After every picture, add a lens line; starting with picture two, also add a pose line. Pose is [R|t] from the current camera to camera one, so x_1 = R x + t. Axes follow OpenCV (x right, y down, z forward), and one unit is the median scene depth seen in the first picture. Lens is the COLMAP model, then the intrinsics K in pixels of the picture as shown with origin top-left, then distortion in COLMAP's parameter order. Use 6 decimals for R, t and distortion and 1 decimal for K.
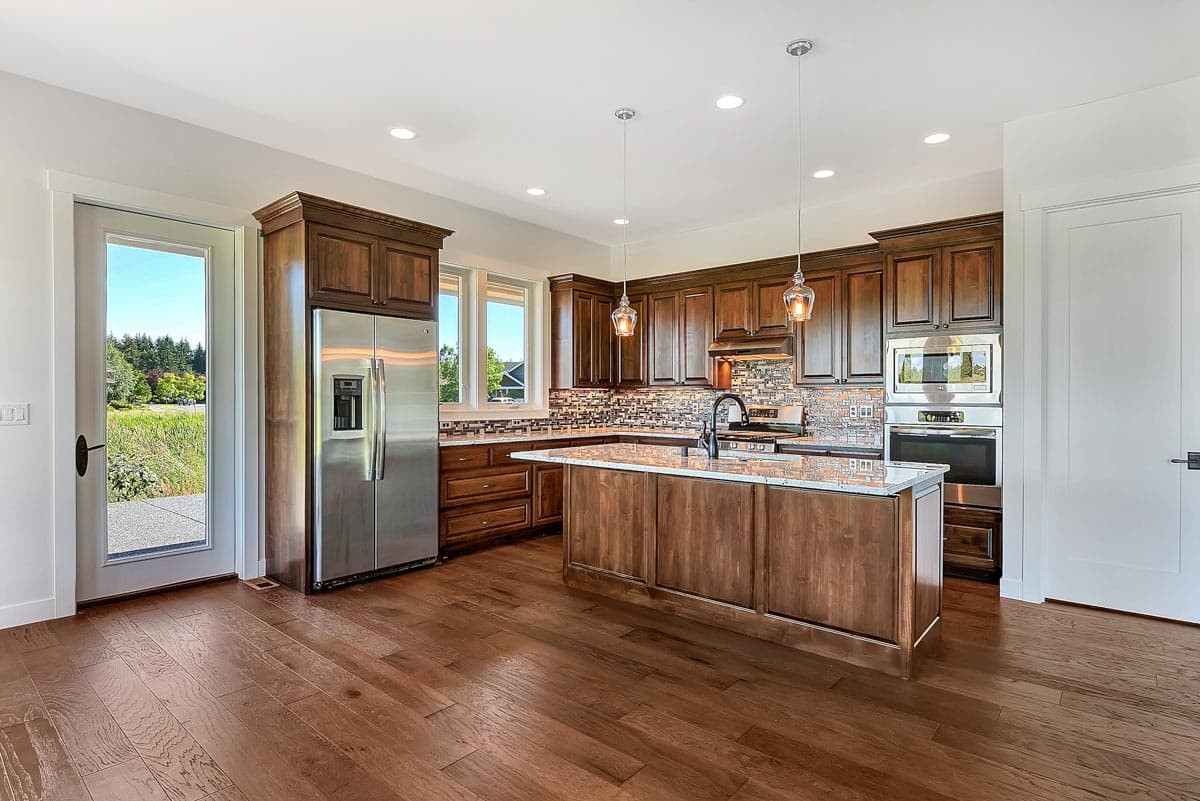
lens RADIAL K [[612.2, 0, 600.0], [0, 612.2, 400.5], [0, 0, 1]] dist [0.001414, 0.000064]
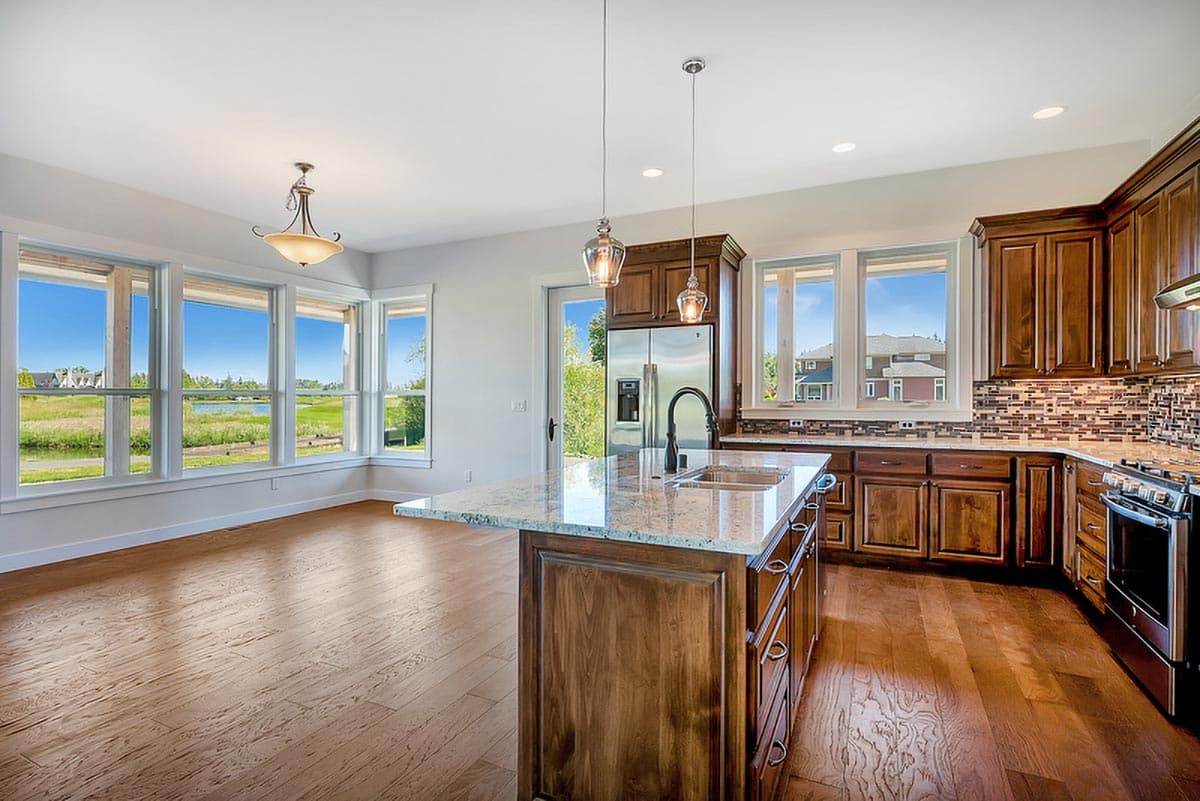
lens RADIAL K [[583.9, 0, 600.0], [0, 583.9, 400.5], [0, 0, 1]] dist [-0.001498, -0.000174]
pose [[0.257698, 0.000810, -0.966225, 0.514459], [0.001309, 0.999998, 0.001187, 0.002255], [0.966225, -0.001570, 0.257696, 0.421527]]
